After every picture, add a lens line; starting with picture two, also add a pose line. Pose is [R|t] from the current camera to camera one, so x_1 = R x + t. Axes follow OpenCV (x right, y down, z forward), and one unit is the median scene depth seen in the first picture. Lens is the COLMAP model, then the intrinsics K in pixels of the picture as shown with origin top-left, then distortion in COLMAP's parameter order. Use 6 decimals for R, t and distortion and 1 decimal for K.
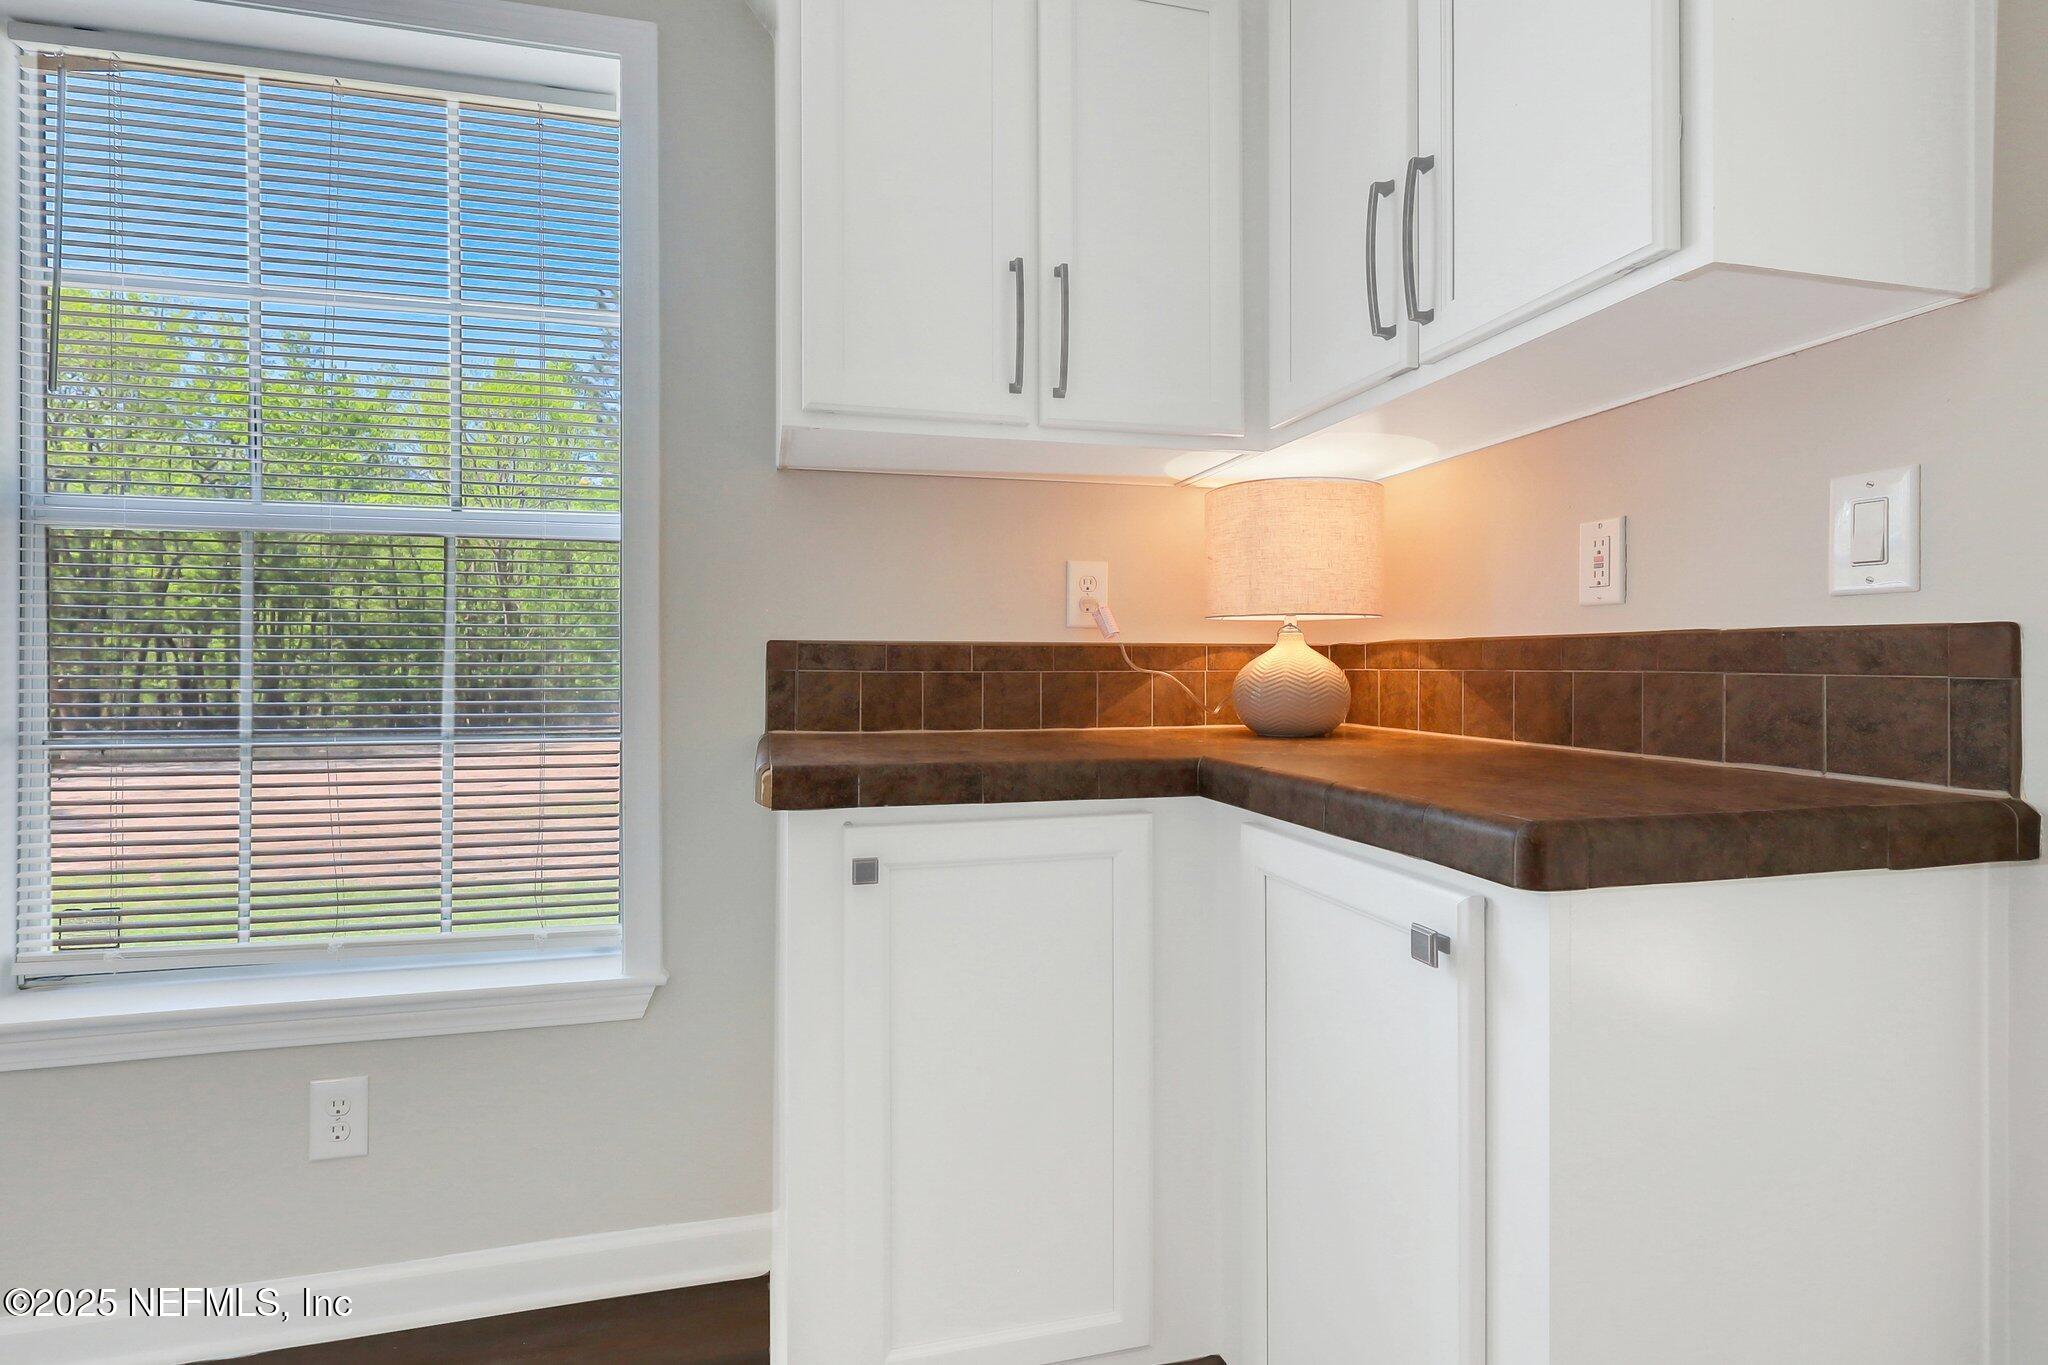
lens RADIAL K [[946.7, 0, 1014.7], [0, 946.7, 672.5], [0, 0, 1]] dist [-0.004277, -0.002075]
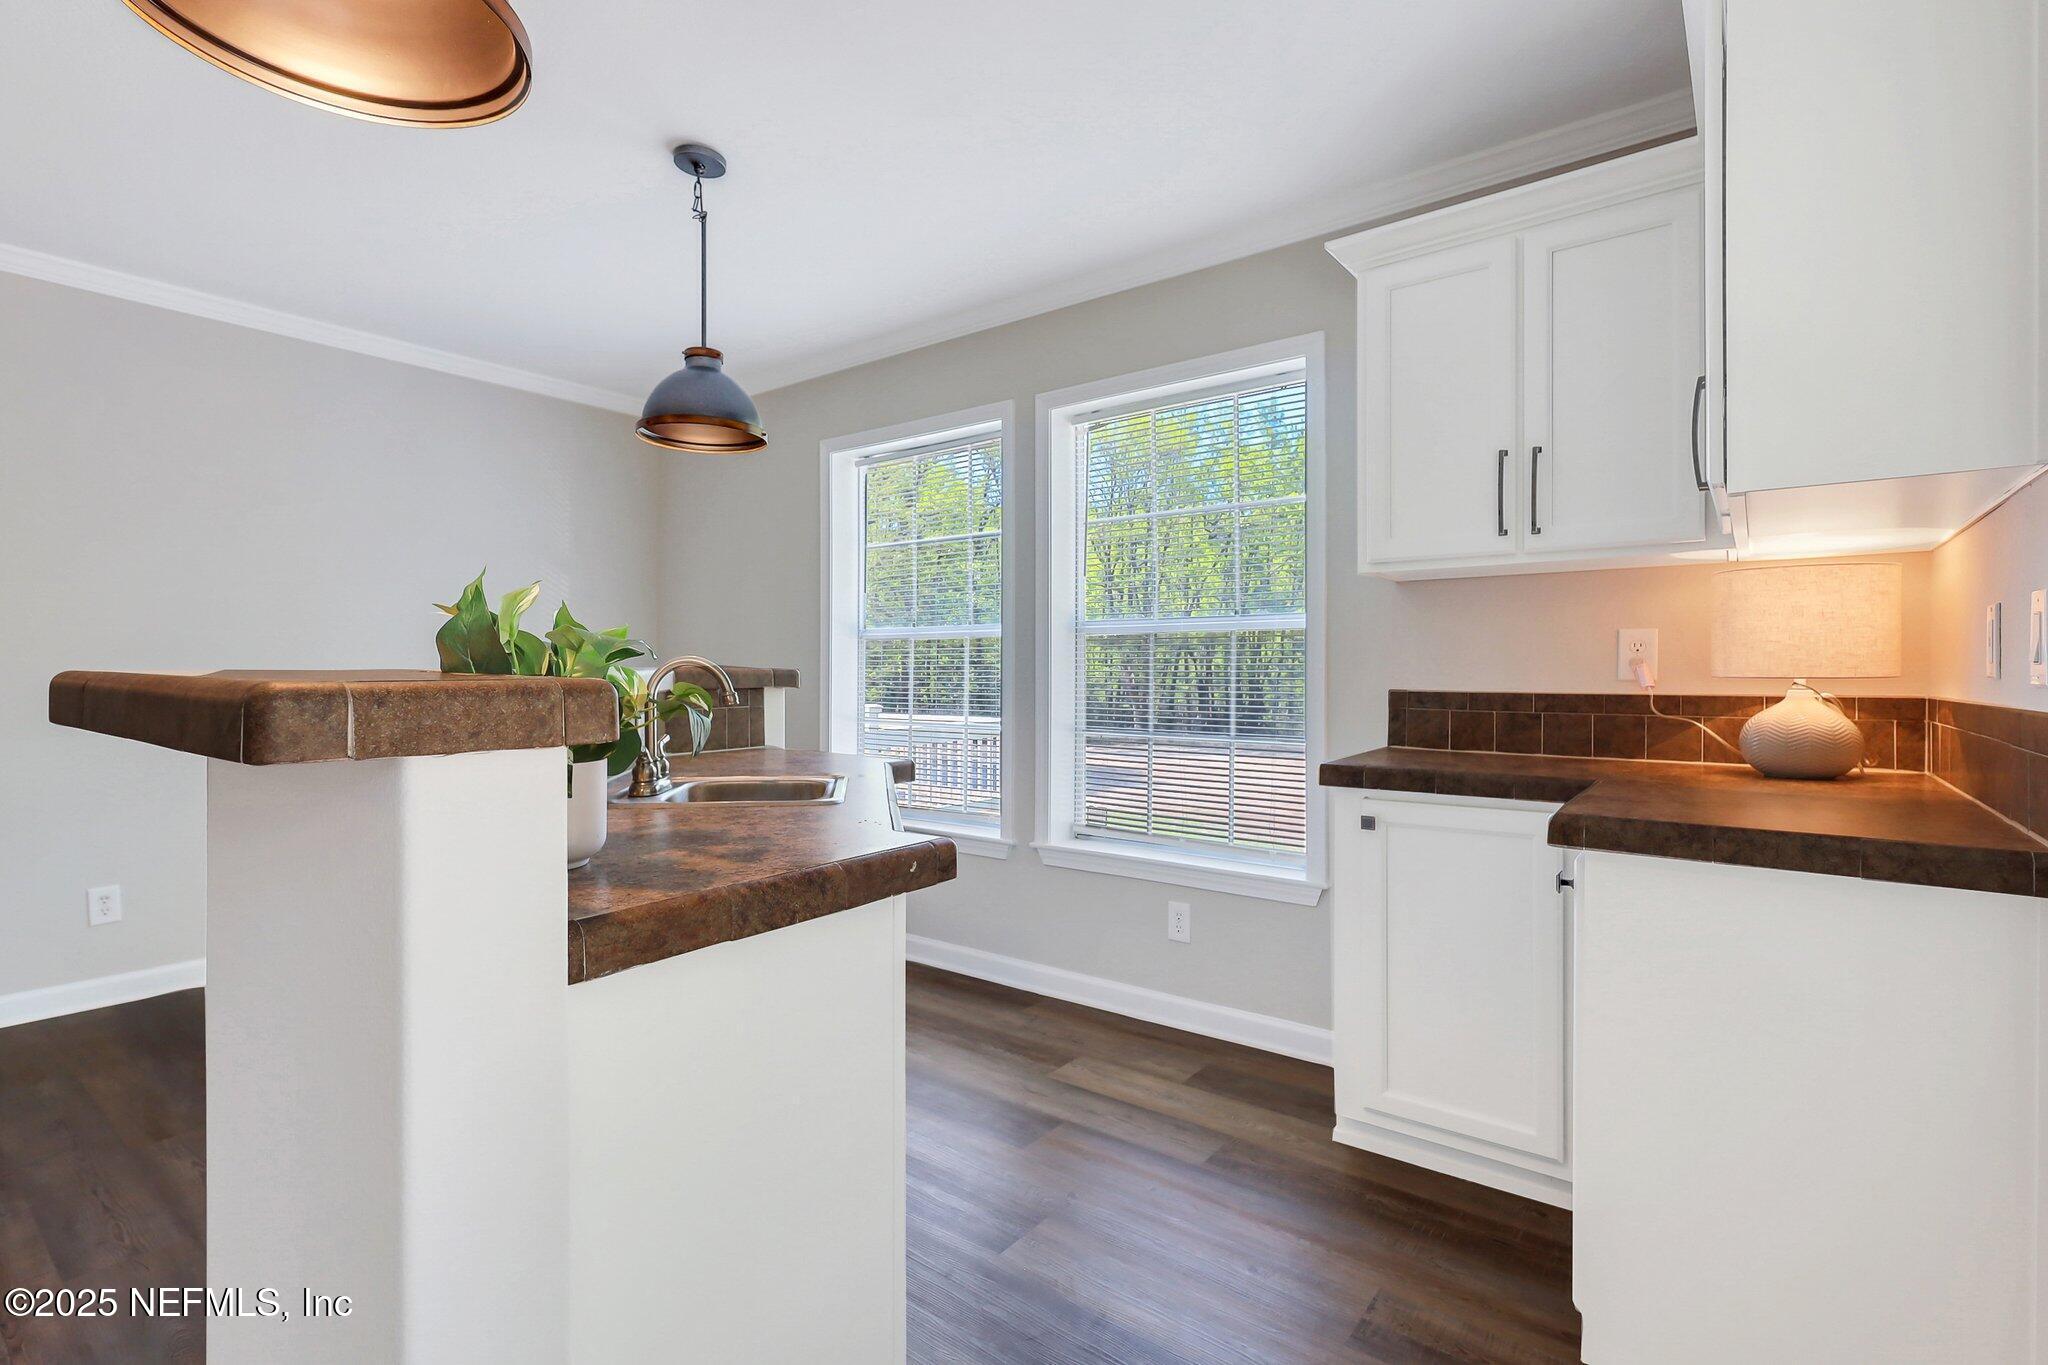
lens RADIAL K [[946.7, 0, 1027.8], [0, 946.7, 674.2], [0, 0, 1]] dist [-0.004277, -0.002075]
pose [[0.617886, 0.001883, -0.786265, 0.619644], [-0.006769, 0.999973, -0.002924, -0.050666], [0.786238, 0.007129, 0.617882, -0.474095]]
